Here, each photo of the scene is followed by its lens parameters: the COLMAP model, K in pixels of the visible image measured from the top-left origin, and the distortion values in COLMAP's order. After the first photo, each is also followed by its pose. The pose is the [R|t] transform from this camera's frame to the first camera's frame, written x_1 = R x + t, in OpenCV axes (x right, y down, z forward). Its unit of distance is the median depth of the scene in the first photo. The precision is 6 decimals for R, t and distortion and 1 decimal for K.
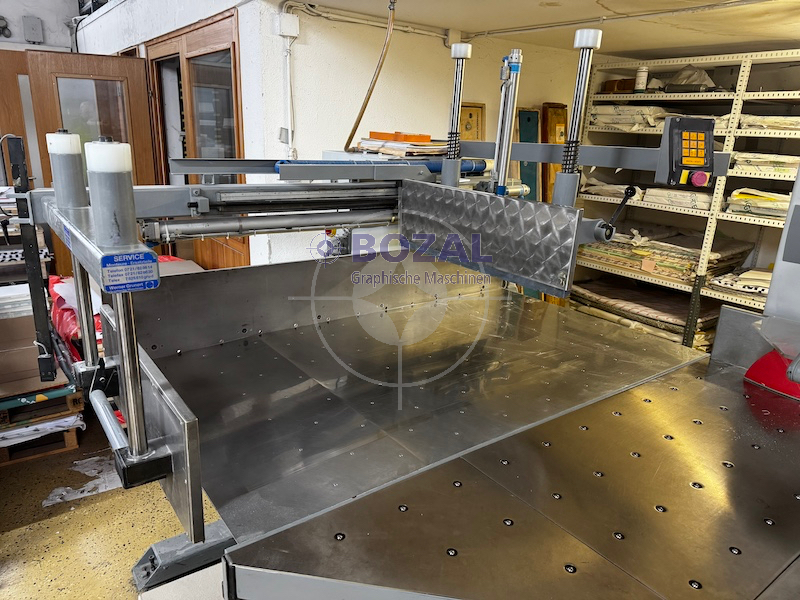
lens RADIAL K [[564.0, 0, 405.6], [0, 564.0, 314.2], [0, 0, 1]] dist [0.030211, -0.037405]
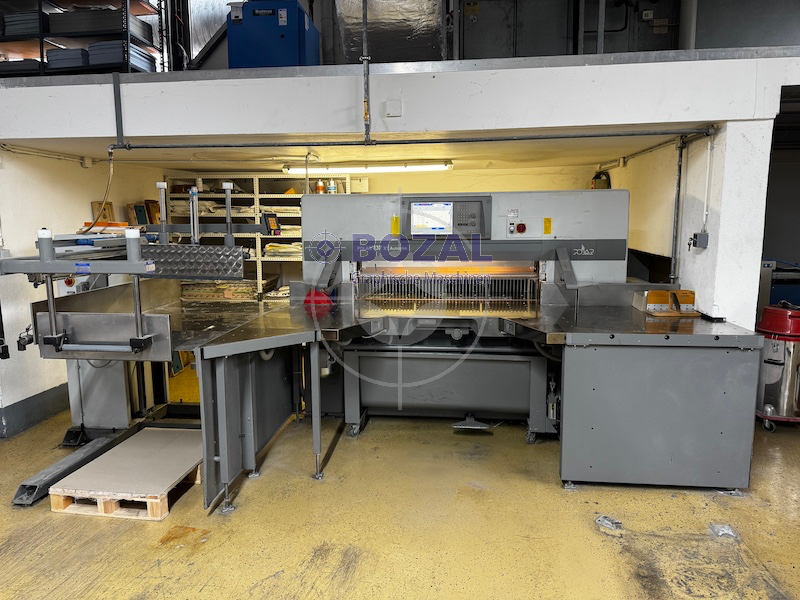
lens RADIAL K [[564.0, 0, 404.0], [0, 564.0, 300.6], [0, 0, 1]] dist [0.030211, -0.037405]
pose [[0.679059, -0.145720, 0.719475, -0.461555], [0.255807, 0.965640, -0.045860, 0.155789], [-0.688071, 0.215188, 0.693002, -0.540571]]
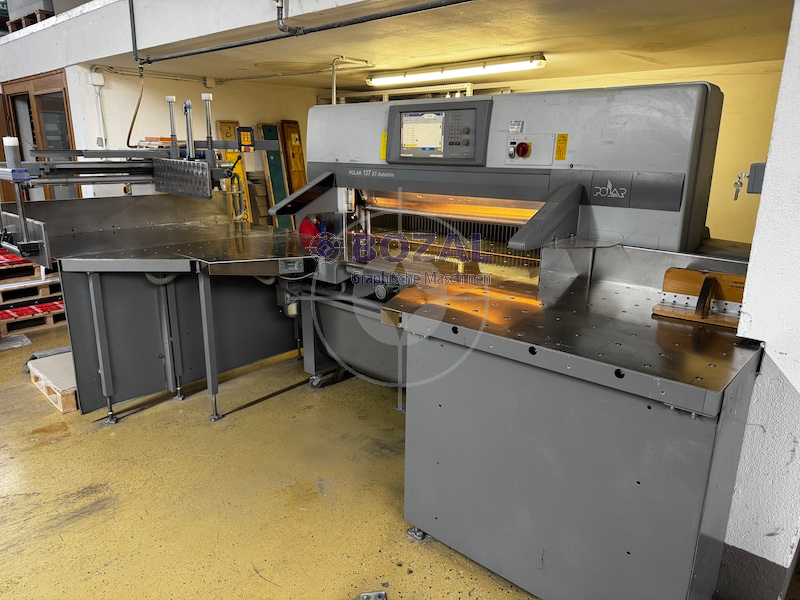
lens RADIAL K [[564.0, 0, 399.0], [0, 564.0, 309.9], [0, 0, 1]] dist [0.030211, -0.037405]
pose [[0.980308, -0.077422, 0.181663, 0.254221], [0.083269, 0.996219, -0.024775, 0.243717], [-0.179058, 0.039414, 0.983049, -0.652565]]
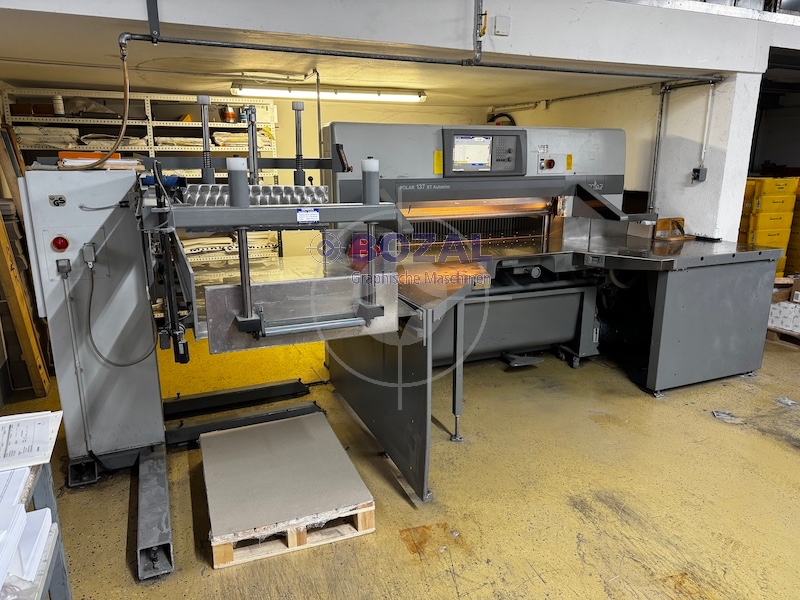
lens RADIAL K [[564.0, 0, 405.5], [0, 564.0, 300.0], [0, 0, 1]] dist [0.030211, -0.037405]
pose [[0.226703, -0.265775, 0.937000, -0.704047], [0.308653, 0.932066, 0.189699, -0.037387], [-0.923764, 0.246203, 0.293334, 0.083142]]
